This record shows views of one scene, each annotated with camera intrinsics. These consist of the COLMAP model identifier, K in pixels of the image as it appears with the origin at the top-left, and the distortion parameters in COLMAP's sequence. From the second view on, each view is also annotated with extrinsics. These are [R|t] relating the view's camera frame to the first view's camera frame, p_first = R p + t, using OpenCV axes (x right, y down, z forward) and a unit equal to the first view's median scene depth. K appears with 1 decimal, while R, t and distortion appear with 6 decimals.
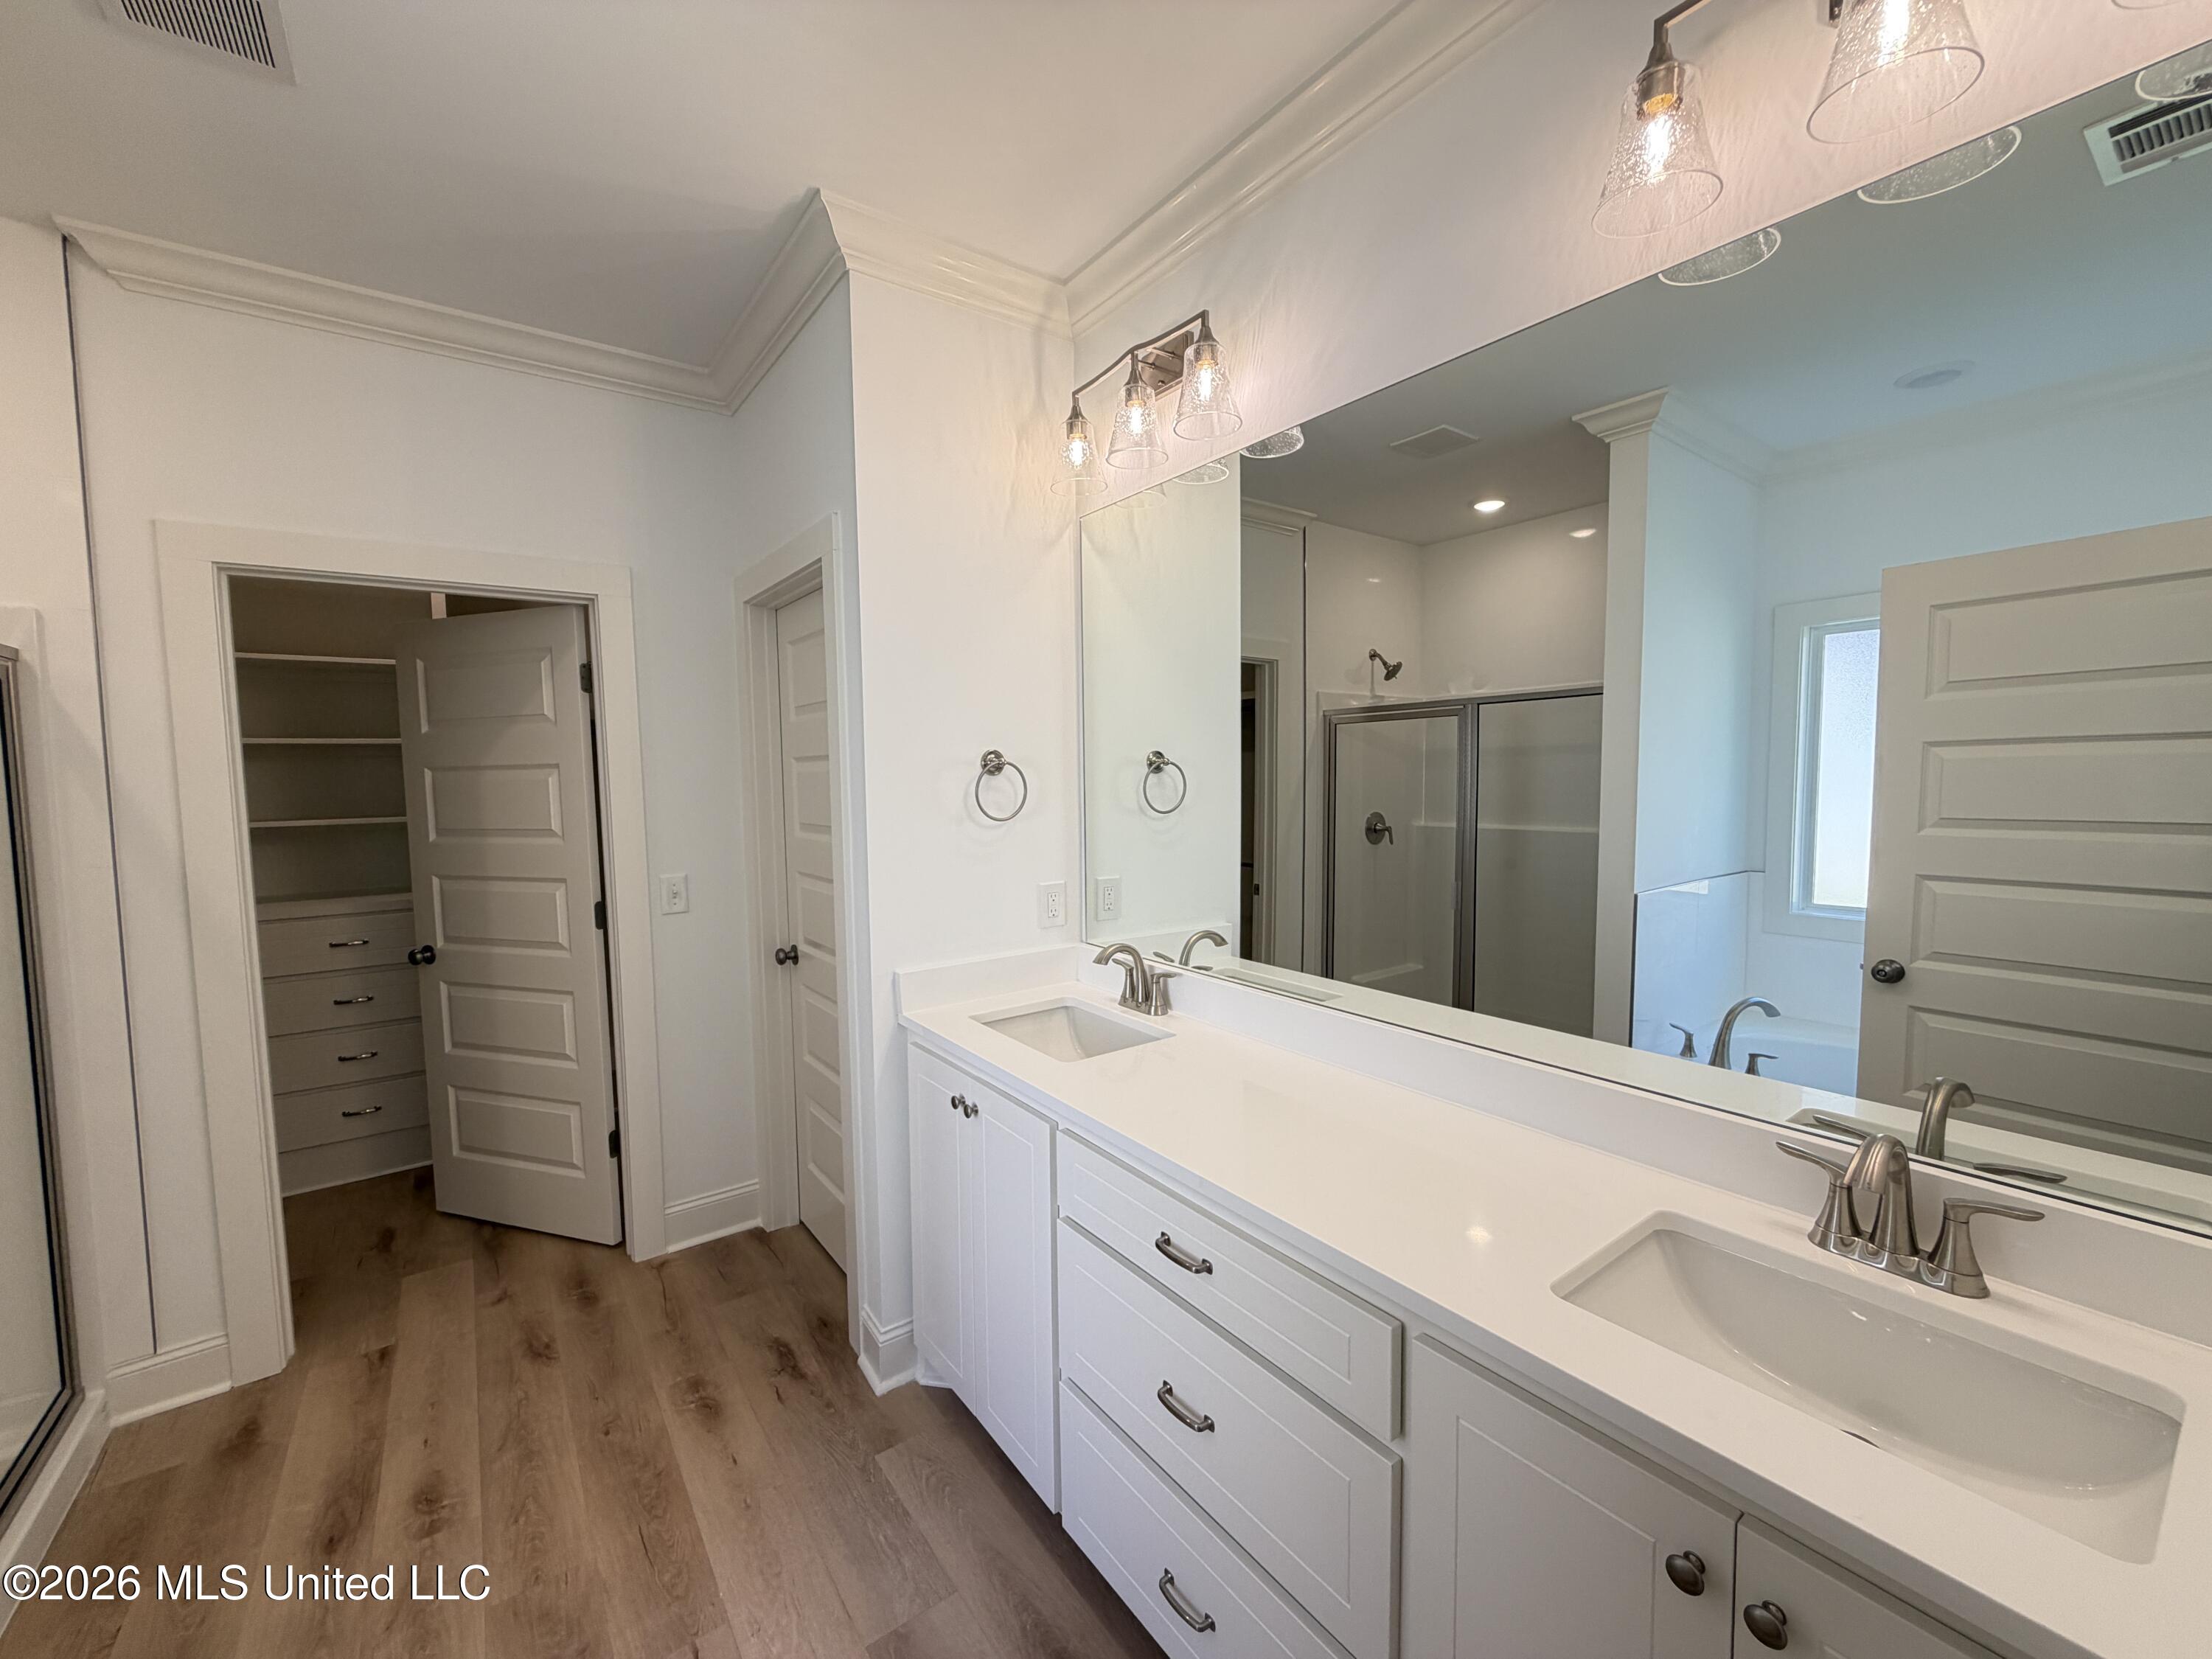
lens RADIAL K [[881.2, 0, 1097.7], [0, 881.2, 826.4], [0, 0, 1]] dist [-0.000735, -0.000052]
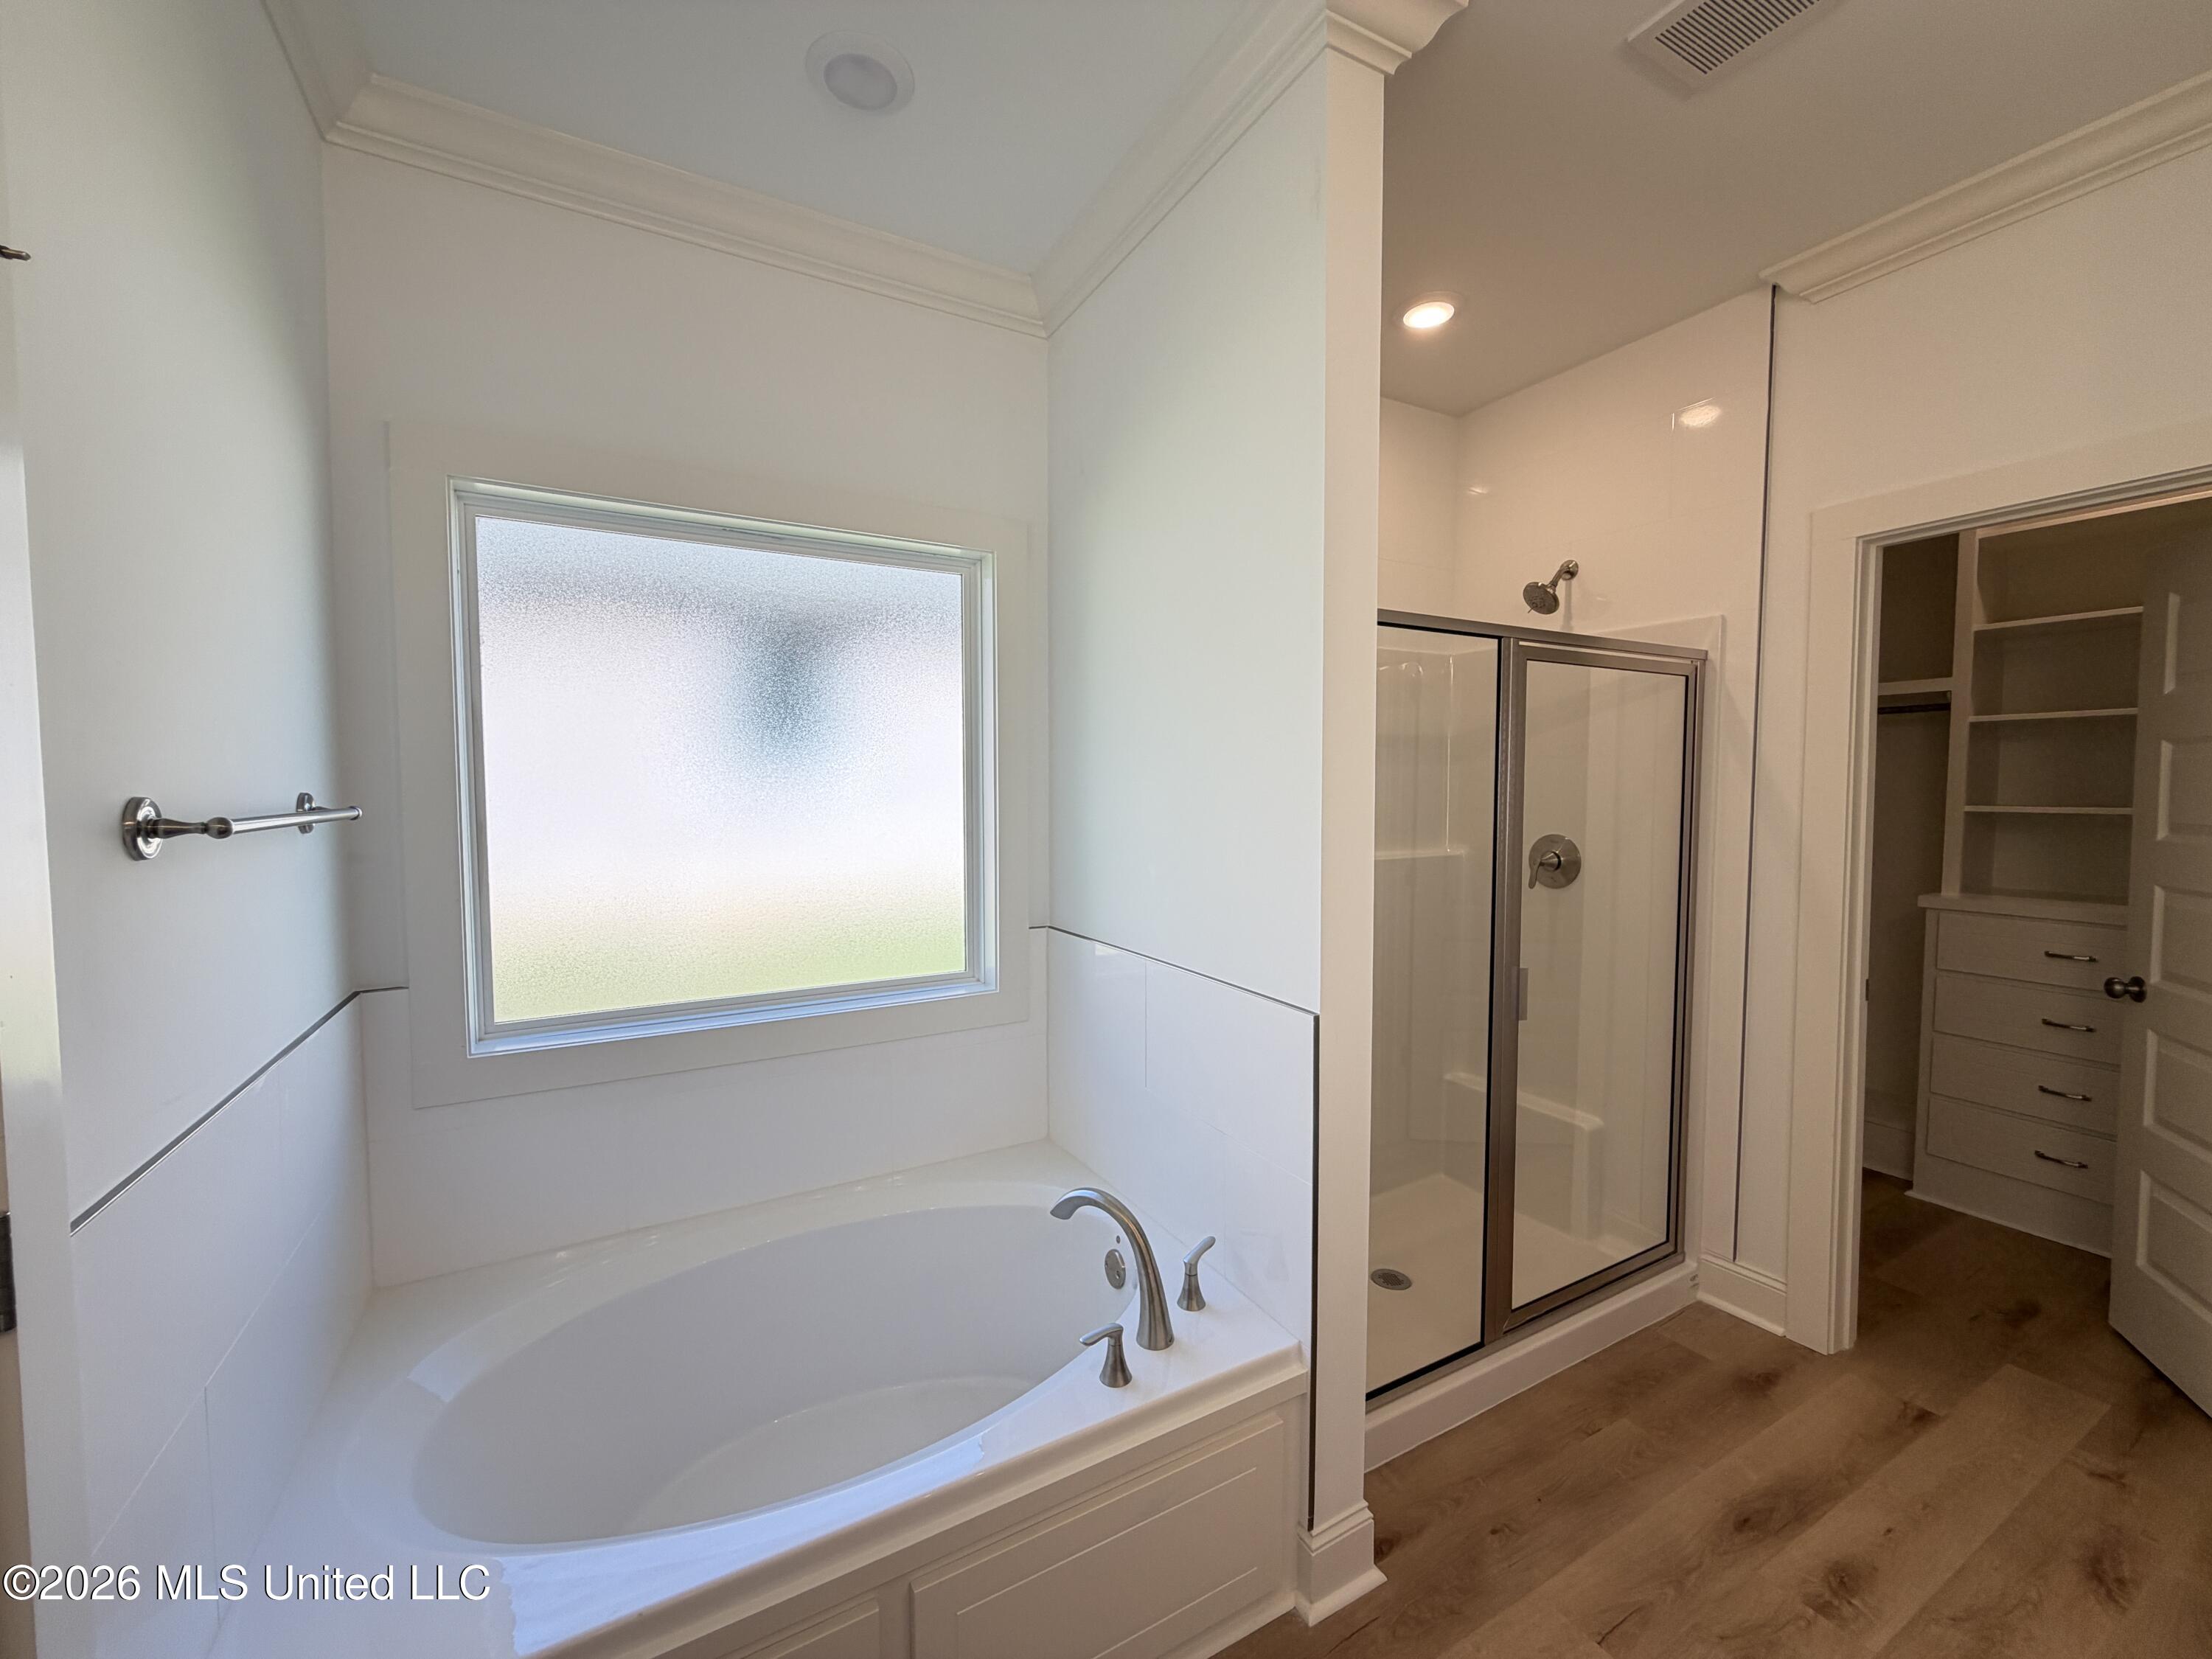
lens RADIAL K [[881.2, 0, 1097.7], [0, 881.2, 826.4], [0, 0, 1]] dist [-0.000735, -0.000052]
pose [[-0.124917, 0.064296, -0.990082, 0.115428], [-0.056960, 0.995787, 0.071853, 0.004760], [0.990531, 0.065370, -0.120728, 0.271389]]
